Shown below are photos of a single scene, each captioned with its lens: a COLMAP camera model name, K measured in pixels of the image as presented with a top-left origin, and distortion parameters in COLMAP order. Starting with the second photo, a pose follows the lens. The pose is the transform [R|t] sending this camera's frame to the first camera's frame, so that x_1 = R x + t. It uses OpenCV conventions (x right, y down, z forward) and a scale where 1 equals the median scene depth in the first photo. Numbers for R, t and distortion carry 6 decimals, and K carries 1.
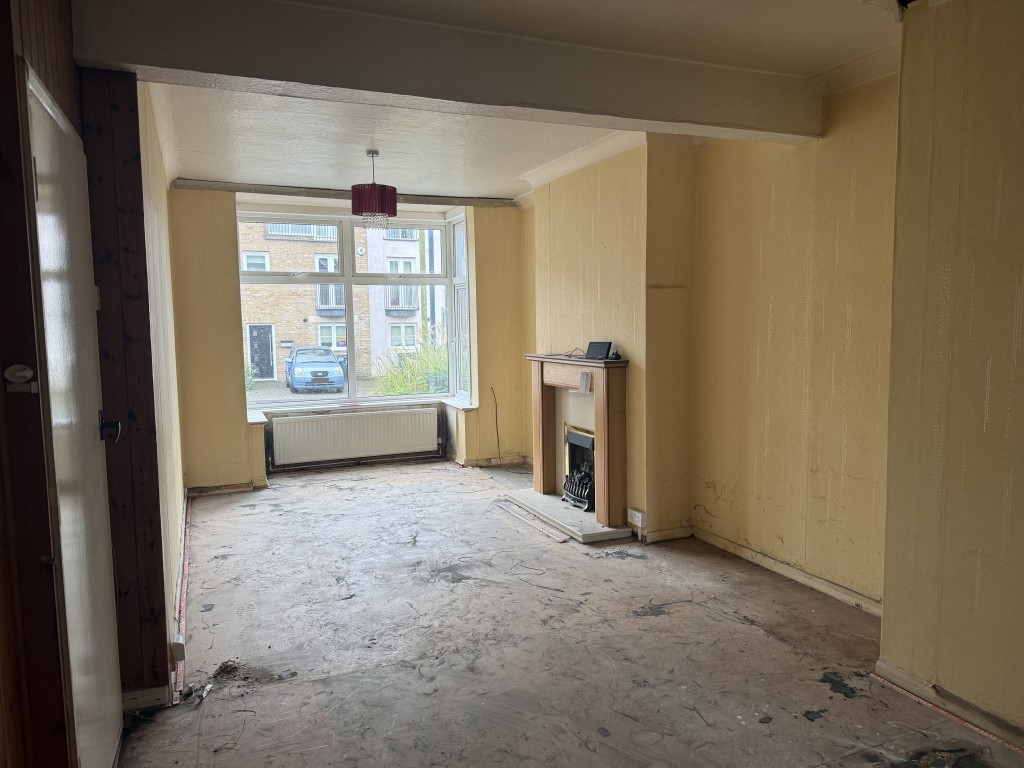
lens RADIAL K [[716.0, 0, 512.0], [0, 716.0, 384.0], [0, 0, 1]] dist [0.005655, 0.000553]
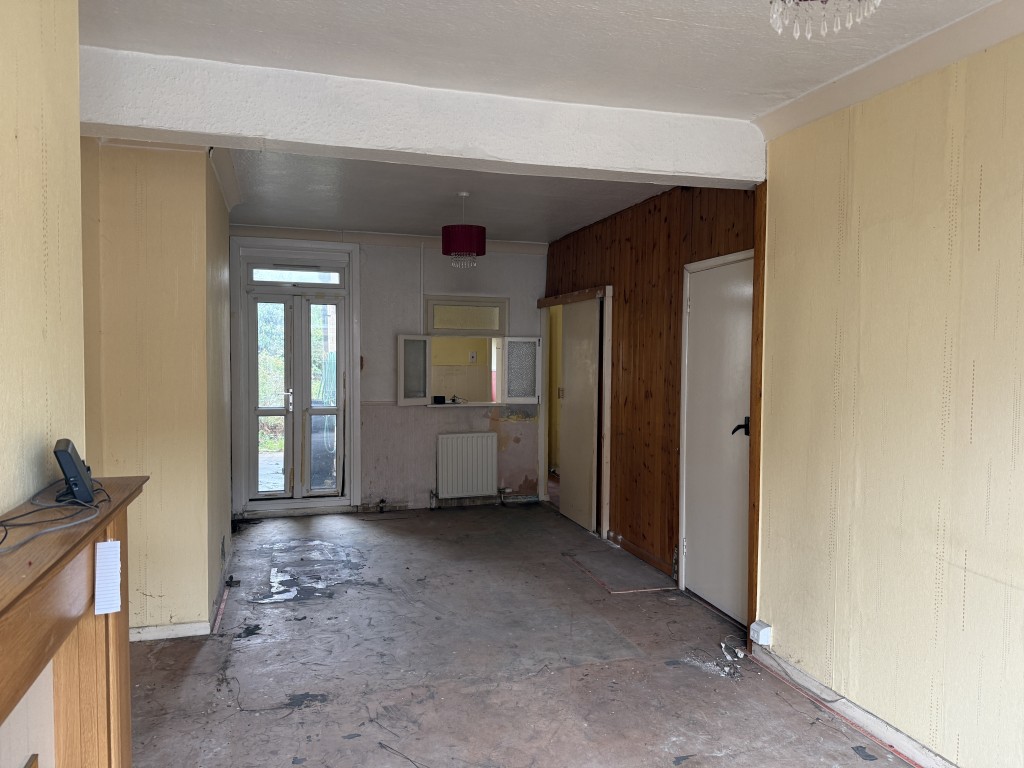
lens RADIAL K [[716.0, 0, 512.0], [0, 716.0, 384.0], [0, 0, 1]] dist [0.005655, 0.000553]
pose [[-0.994337, 0.001777, 0.106261, -0.165944], [0.015171, 0.991993, 0.125375, -0.188066], [-0.105187, 0.126277, -0.986402, 1.989279]]
